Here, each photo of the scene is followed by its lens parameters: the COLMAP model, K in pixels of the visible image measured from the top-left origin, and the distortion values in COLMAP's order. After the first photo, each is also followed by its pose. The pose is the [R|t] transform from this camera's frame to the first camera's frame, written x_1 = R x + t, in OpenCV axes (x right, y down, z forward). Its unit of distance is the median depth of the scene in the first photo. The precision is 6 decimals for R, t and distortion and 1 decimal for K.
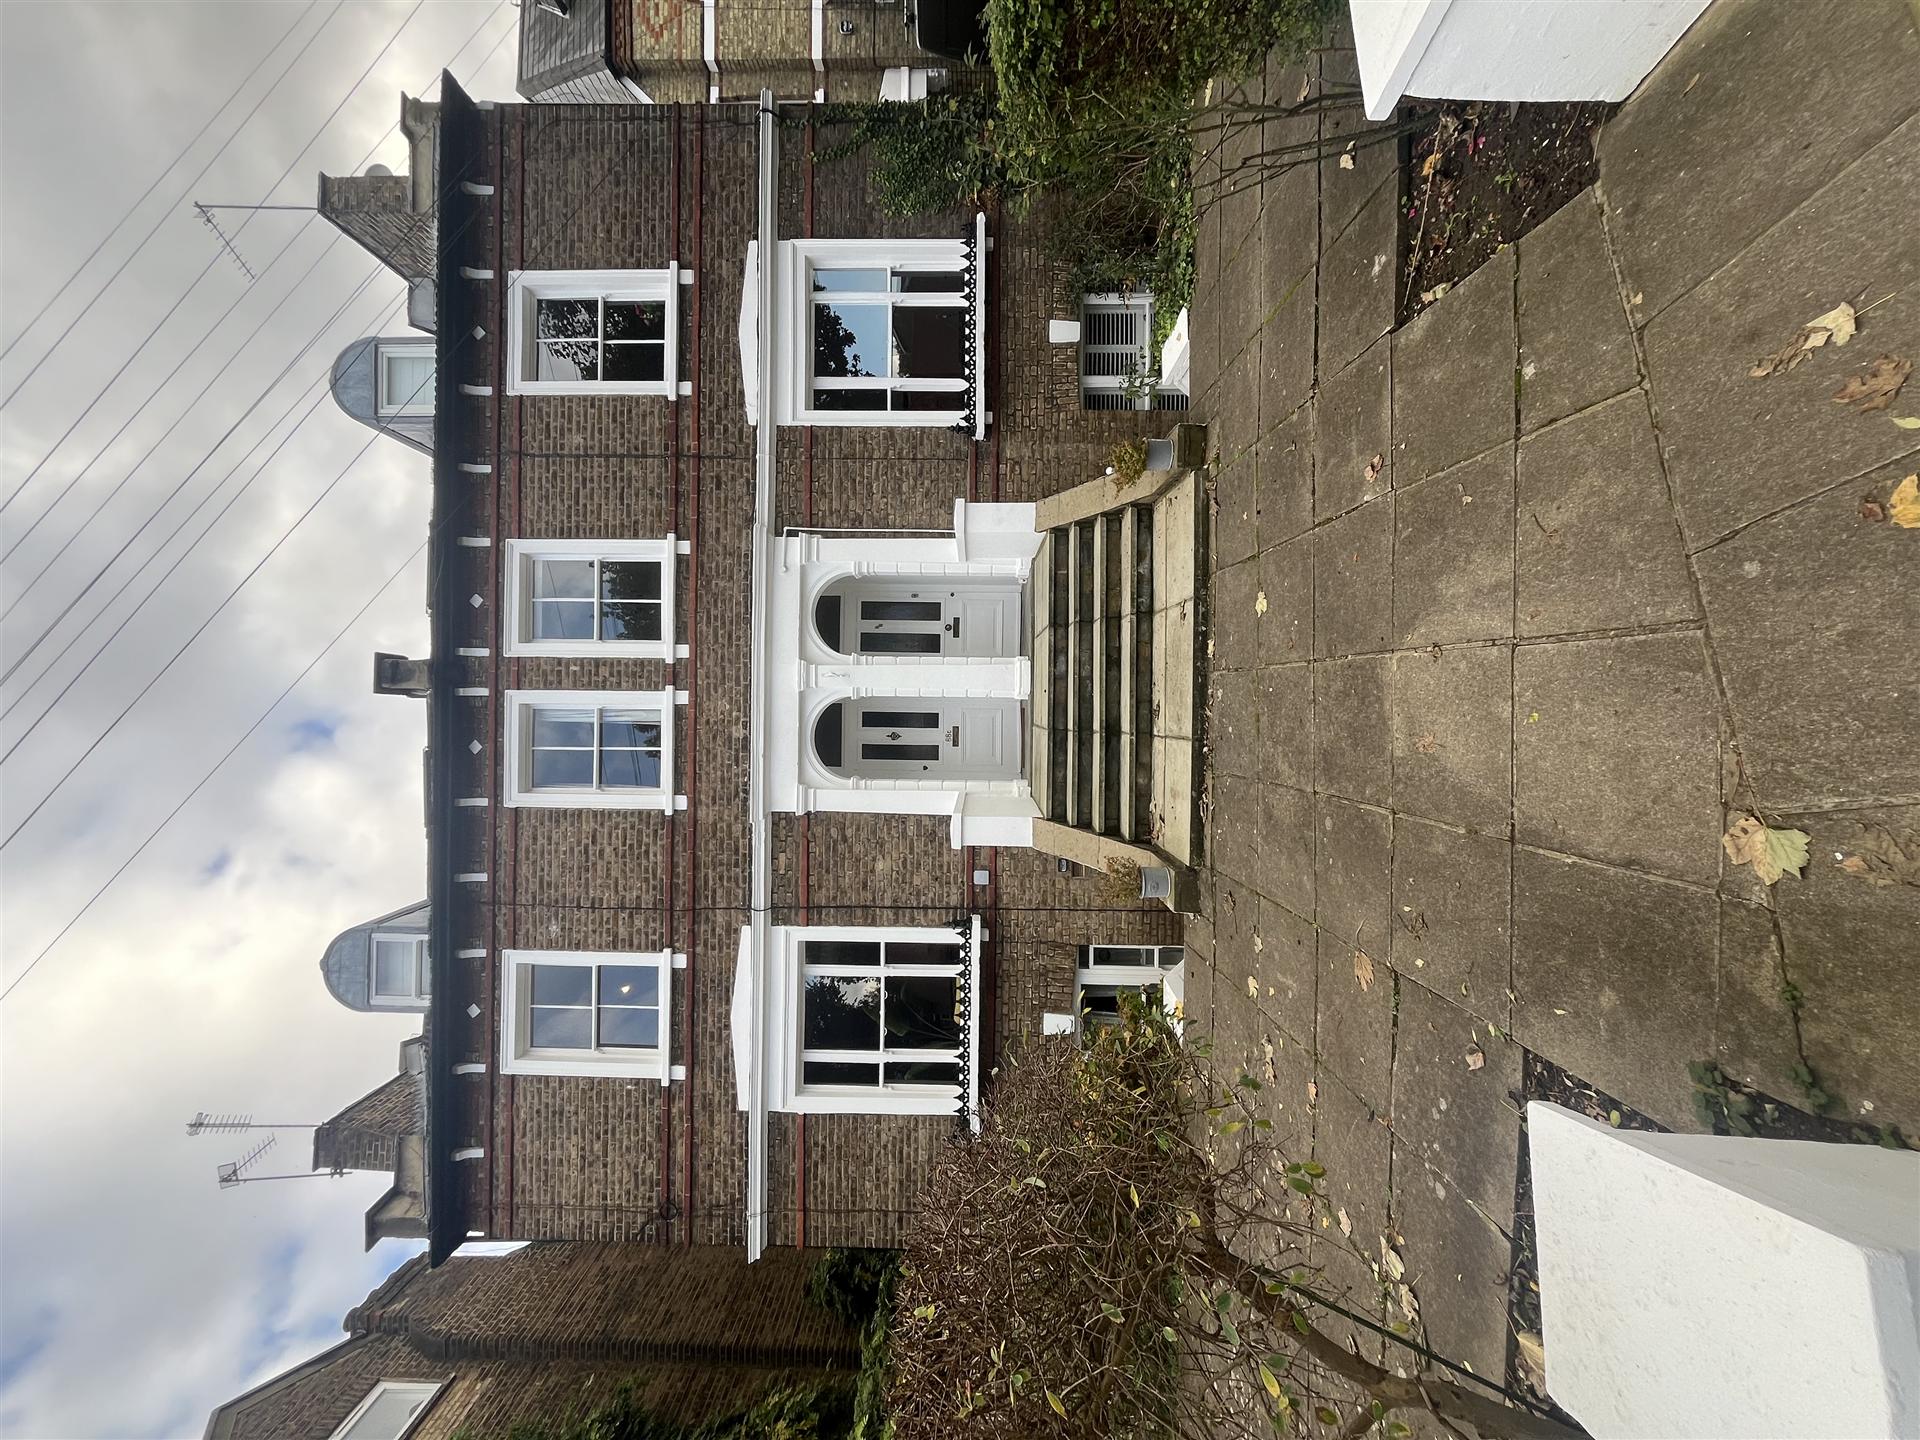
lens RADIAL K [[771.3, 0, 962.7], [0, 771.3, 711.7], [0, 0, 1]] dist [-0.002780, 0.000082]
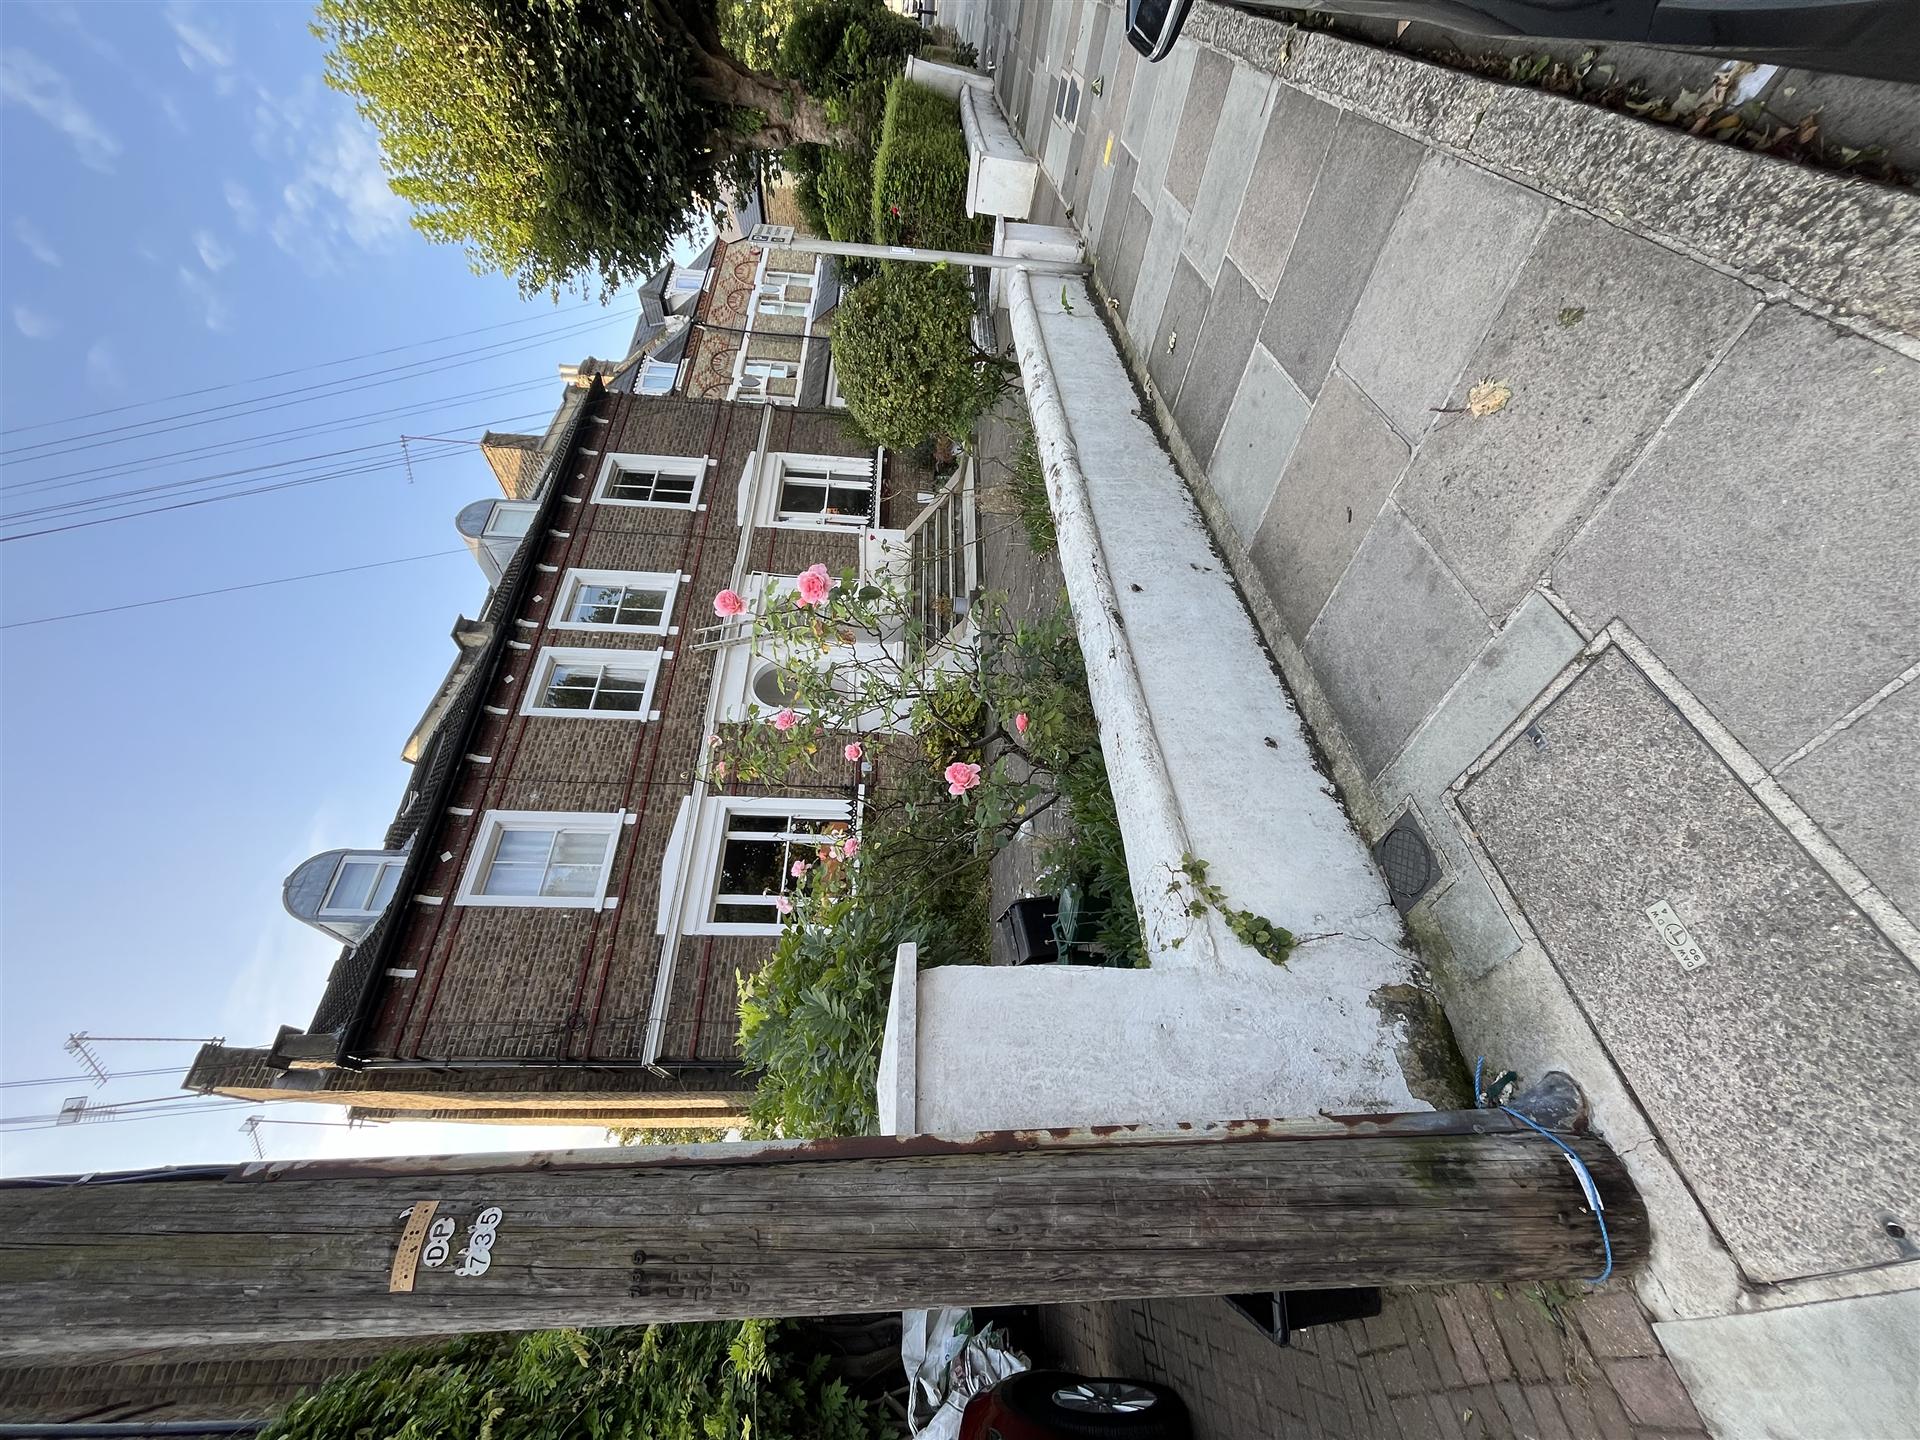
lens RADIAL K [[771.3, 0, 962.7], [0, 771.3, 711.7], [0, 0, 1]] dist [-0.002780, 0.000082]
pose [[0.993002, 0.039336, 0.111357, 0.036891], [0.025458, 0.849442, -0.527068, 0.866228], [-0.115324, 0.526215, 0.842495, -0.252669]]
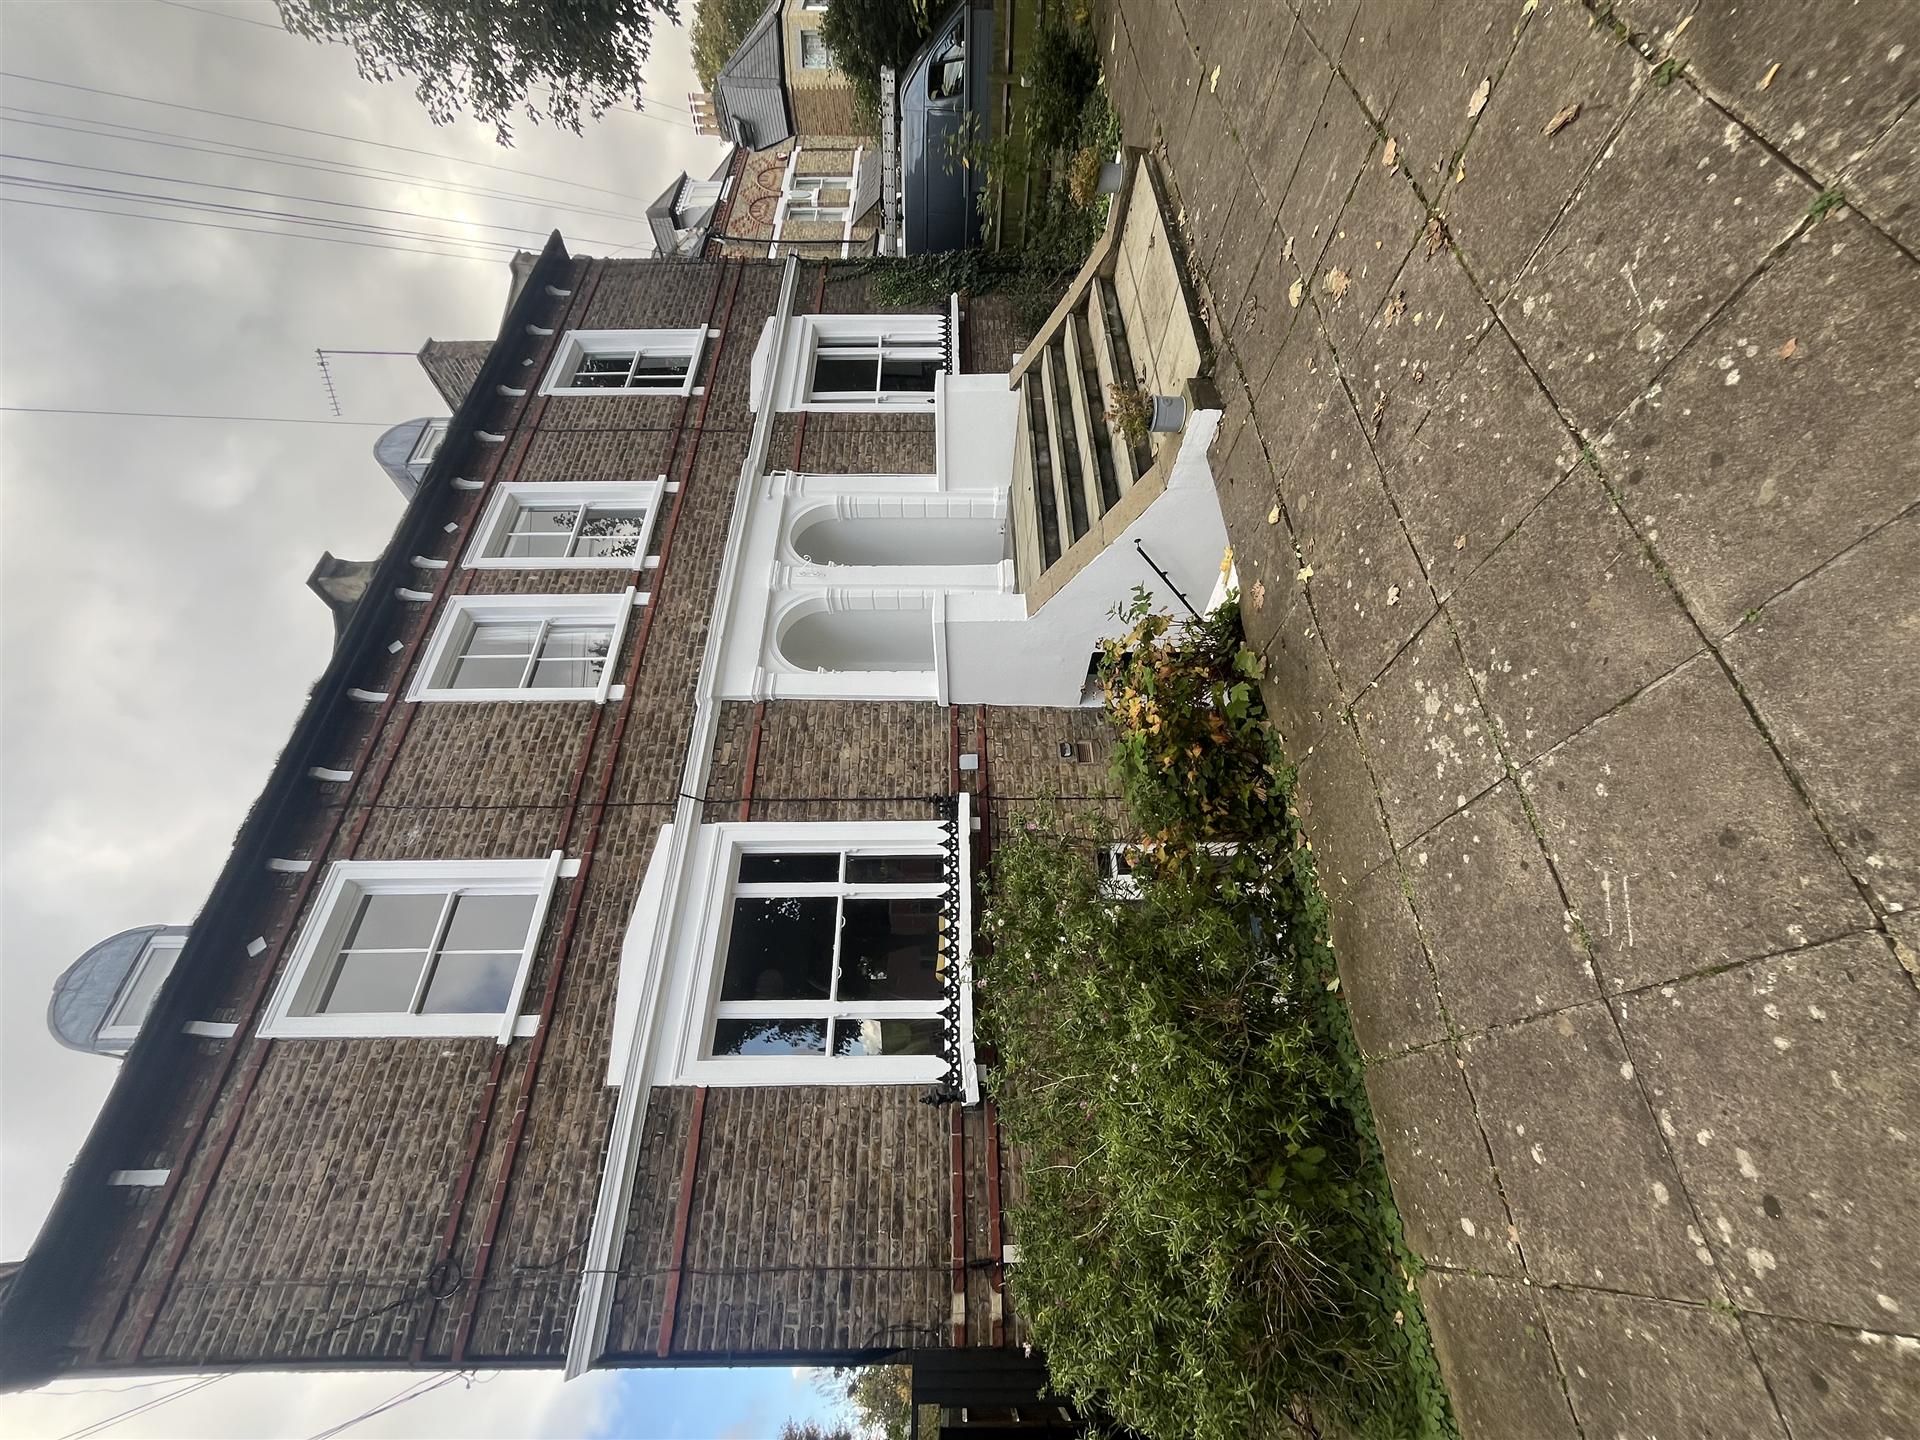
lens RADIAL K [[771.3, 0, 962.7], [0, 771.3, 711.7], [0, 0, 1]] dist [-0.002780, 0.000082]
pose [[0.999457, -0.007226, 0.032146, -0.008305], [0.023124, 0.848833, -0.528156, 0.597712], [-0.023470, 0.528612, 0.848539, 0.272988]]
